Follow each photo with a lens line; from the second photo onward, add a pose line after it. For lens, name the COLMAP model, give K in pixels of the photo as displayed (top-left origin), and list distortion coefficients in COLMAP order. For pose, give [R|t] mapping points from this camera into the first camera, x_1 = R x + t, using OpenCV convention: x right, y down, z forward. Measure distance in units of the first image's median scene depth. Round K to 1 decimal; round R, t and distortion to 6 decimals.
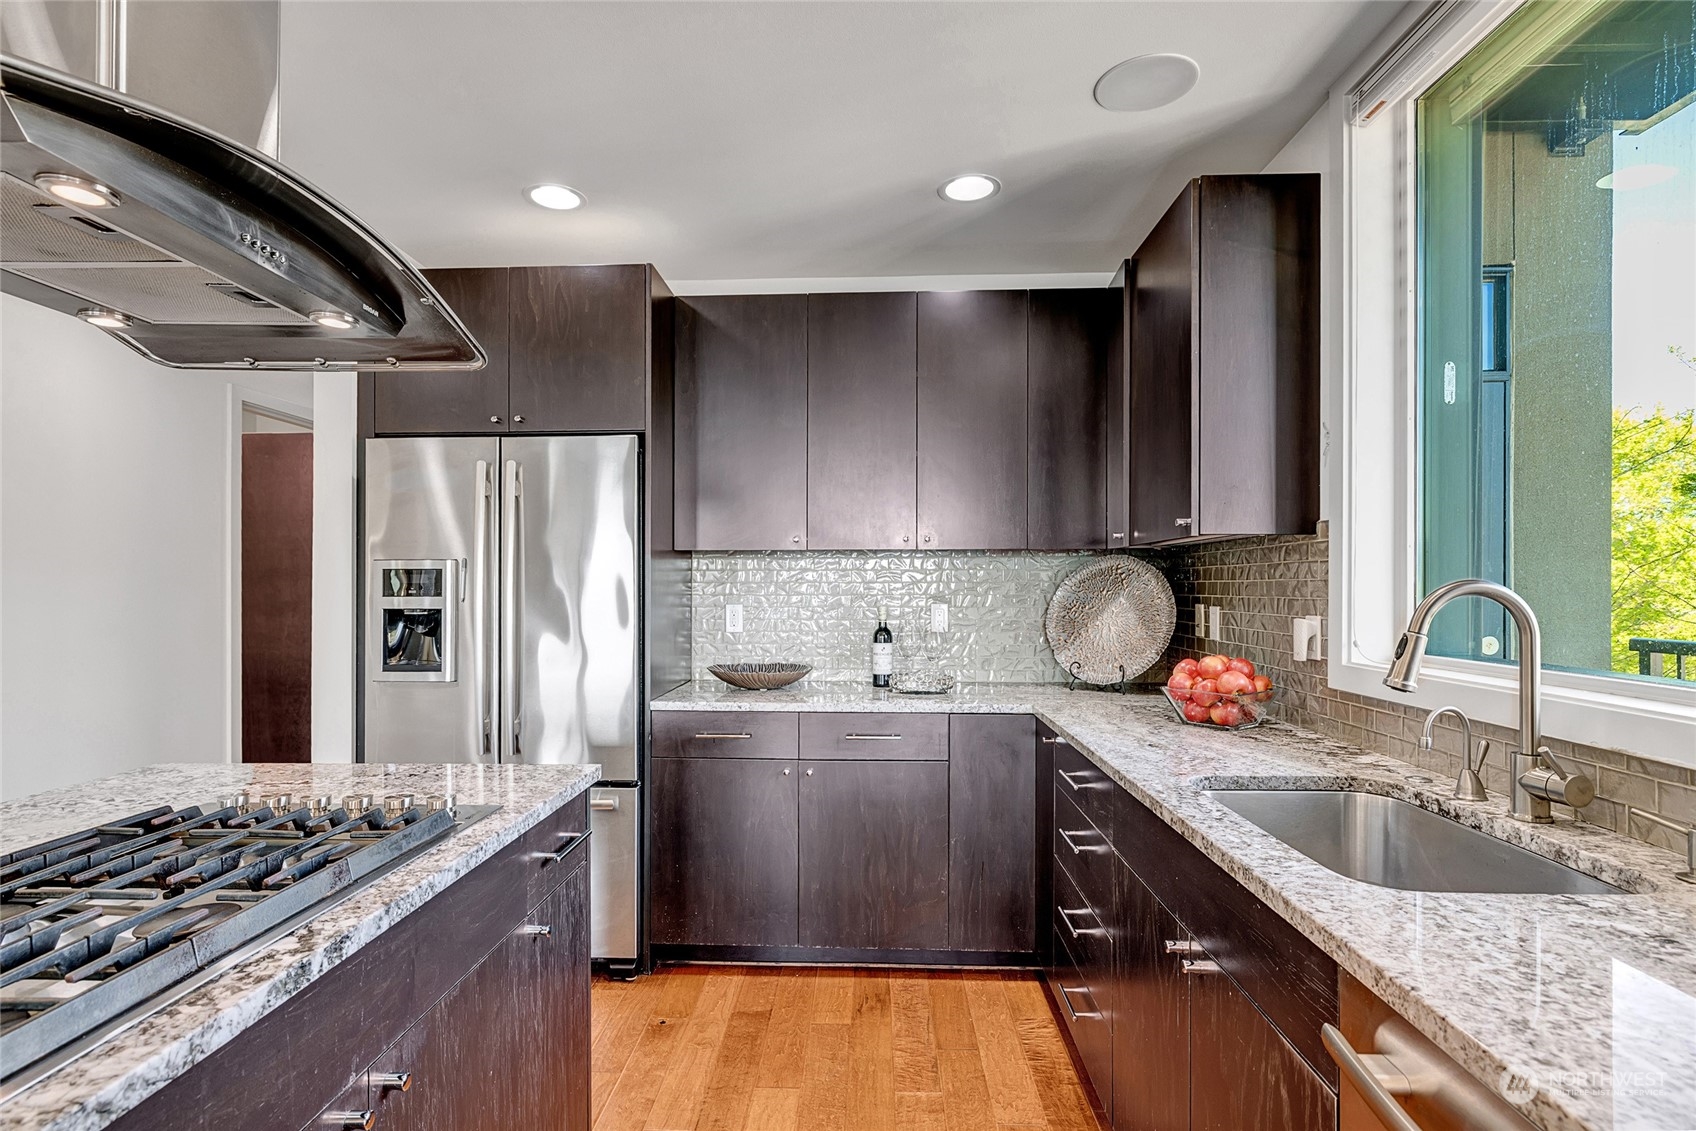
lens RADIAL K [[821.1, 0, 849.8], [0, 821.1, 591.9], [0, 0, 1]] dist [-0.010562, 0.001558]
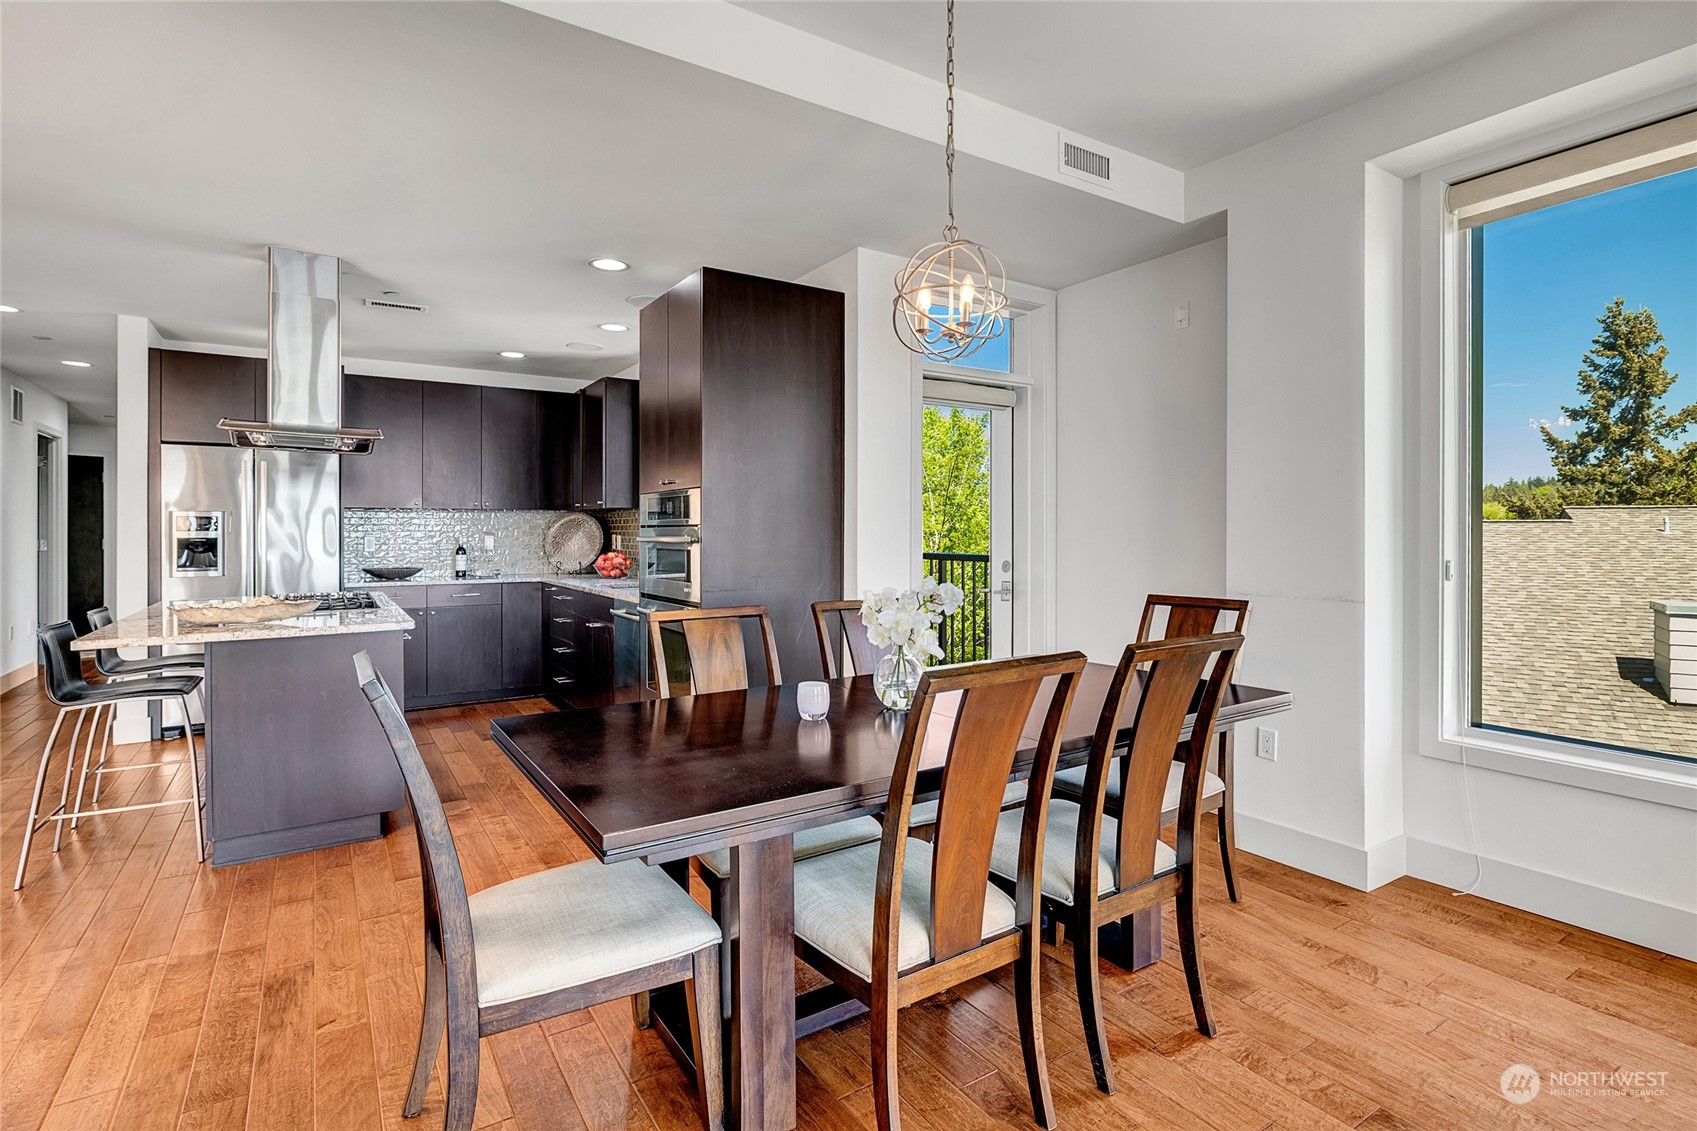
lens RADIAL K [[821.6, 0, 845.7], [0, 821.6, 539.3], [0, 0, 1]] dist [-0.010562, 0.001558]
pose [[0.819996, -0.006297, 0.572335, -0.381301], [0.004232, 0.999979, 0.004939, 0.020462], [-0.572354, -0.001628, 0.820005, -1.342704]]
